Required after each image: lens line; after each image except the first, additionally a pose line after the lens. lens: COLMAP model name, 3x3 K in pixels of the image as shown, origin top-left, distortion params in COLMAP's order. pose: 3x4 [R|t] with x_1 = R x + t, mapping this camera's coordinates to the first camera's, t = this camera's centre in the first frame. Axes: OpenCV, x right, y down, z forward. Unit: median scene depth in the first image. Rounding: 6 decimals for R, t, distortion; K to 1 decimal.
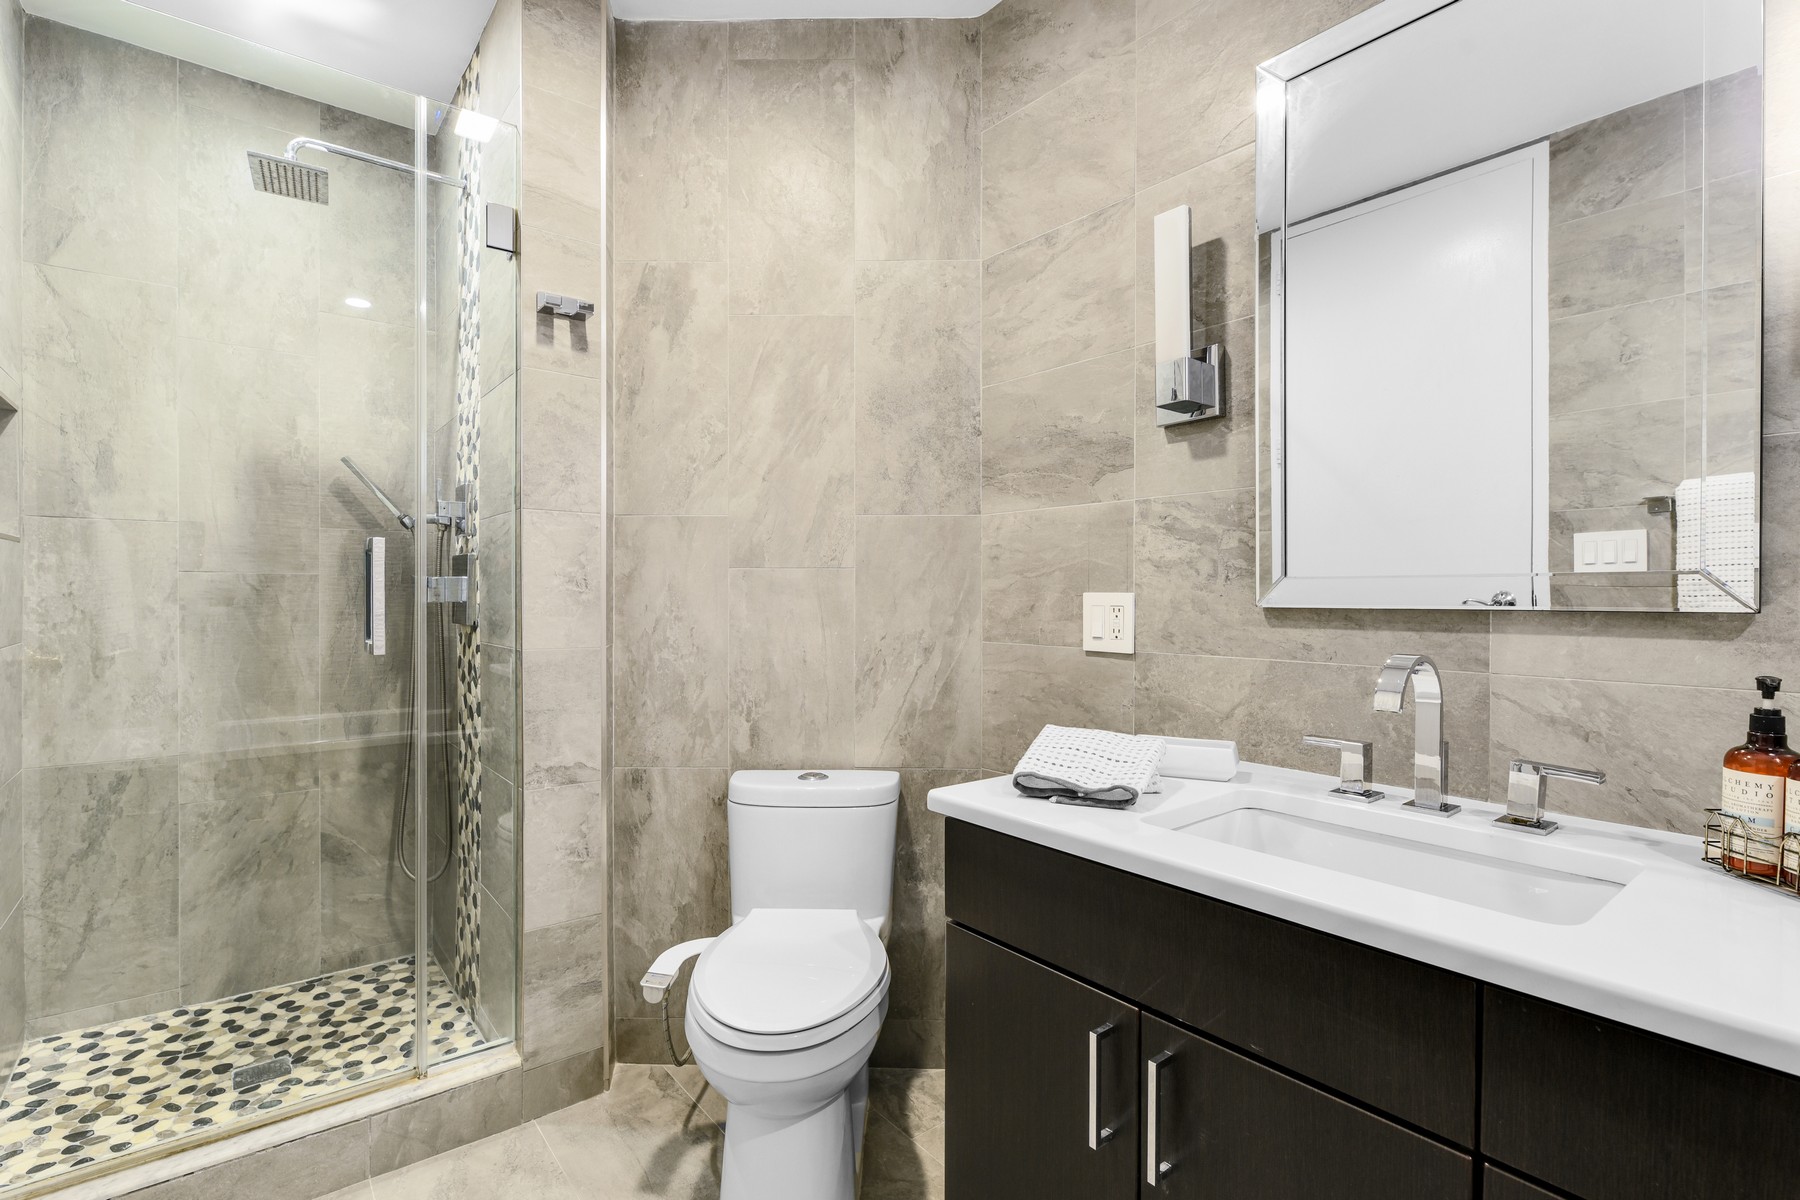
lens RADIAL K [[828.0, 0, 892.2], [0, 828.0, 600.8], [0, 0, 1]] dist [0.000100, -0.000137]
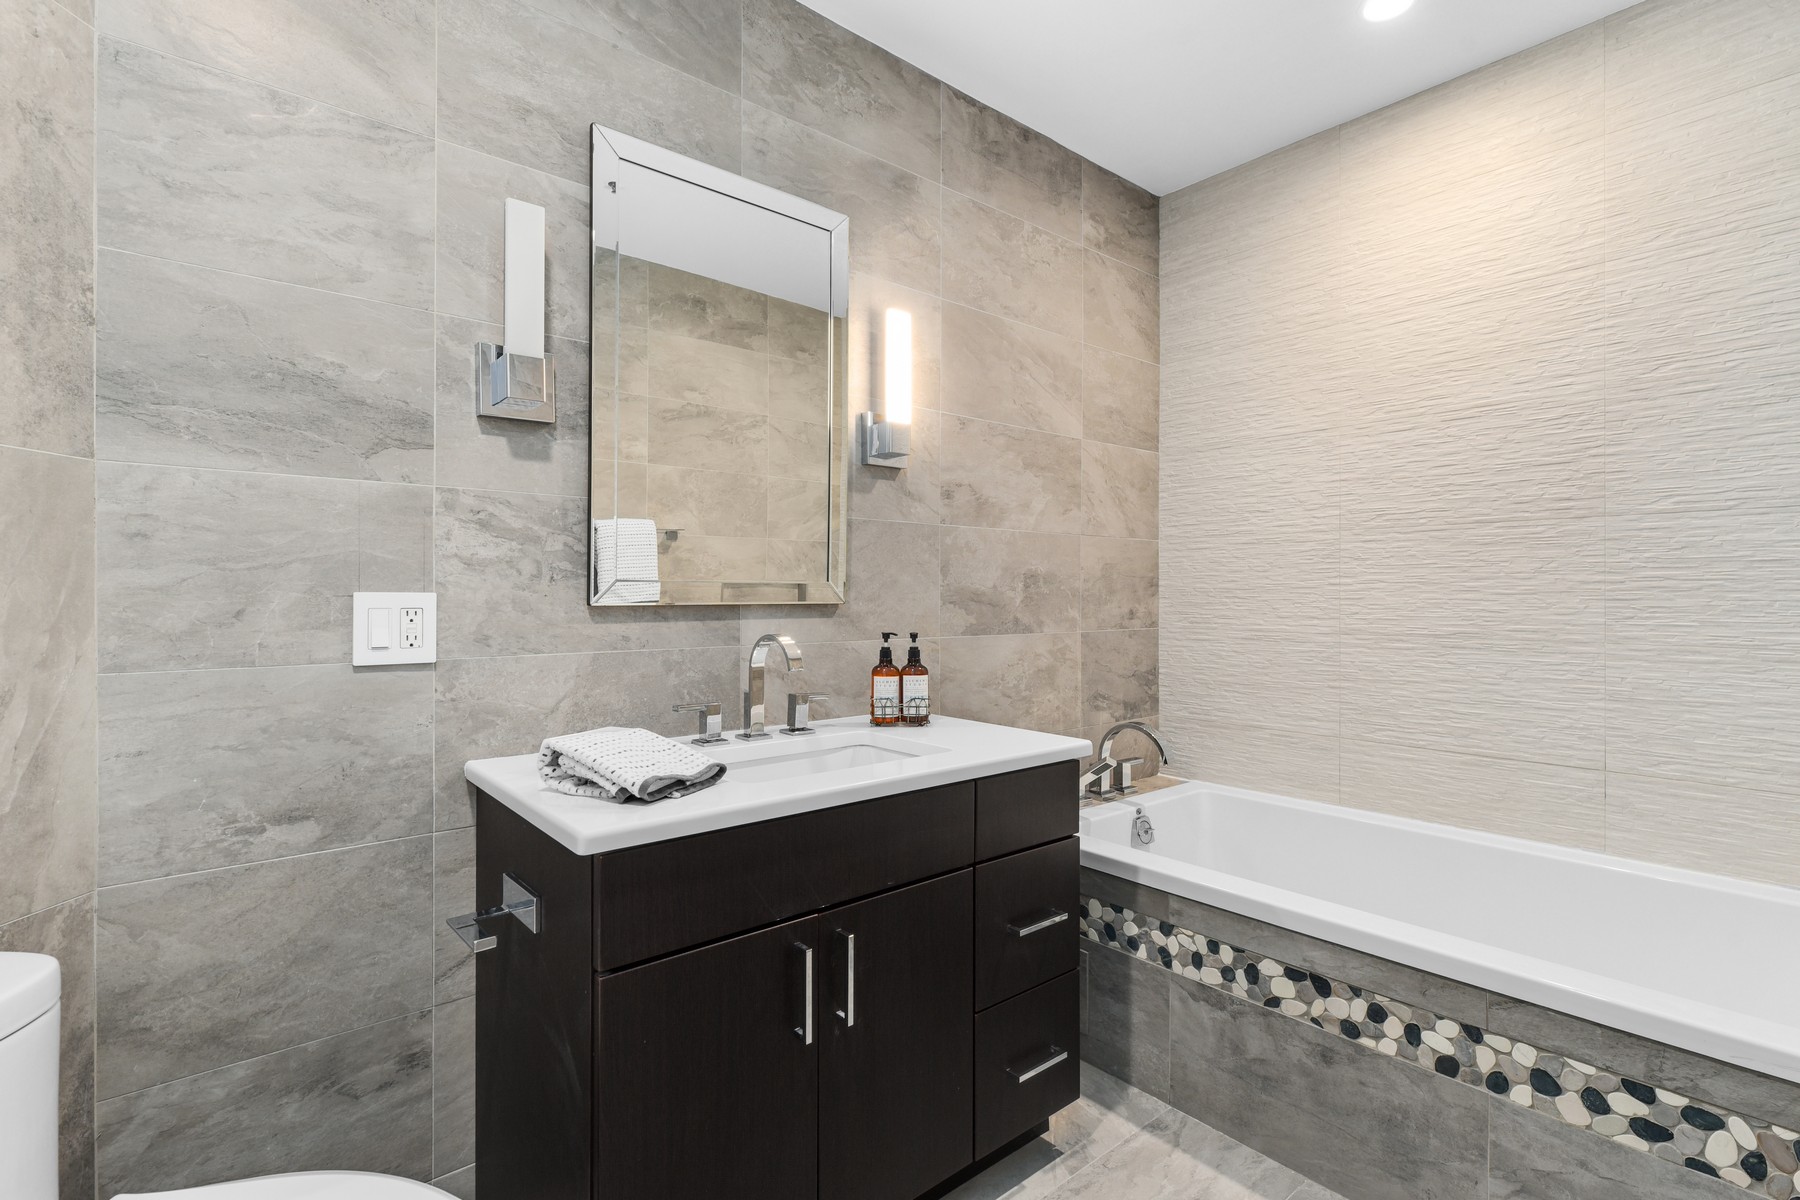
lens RADIAL K [[828.0, 0, 892.6], [0, 828.0, 594.3], [0, 0, 1]] dist [0.000100, -0.000137]
pose [[-0.011220, 0.000423, 0.999937, -0.590426], [0.008465, 0.999964, -0.000328, -0.003426], [-0.999901, 0.008461, -0.011224, 0.528673]]
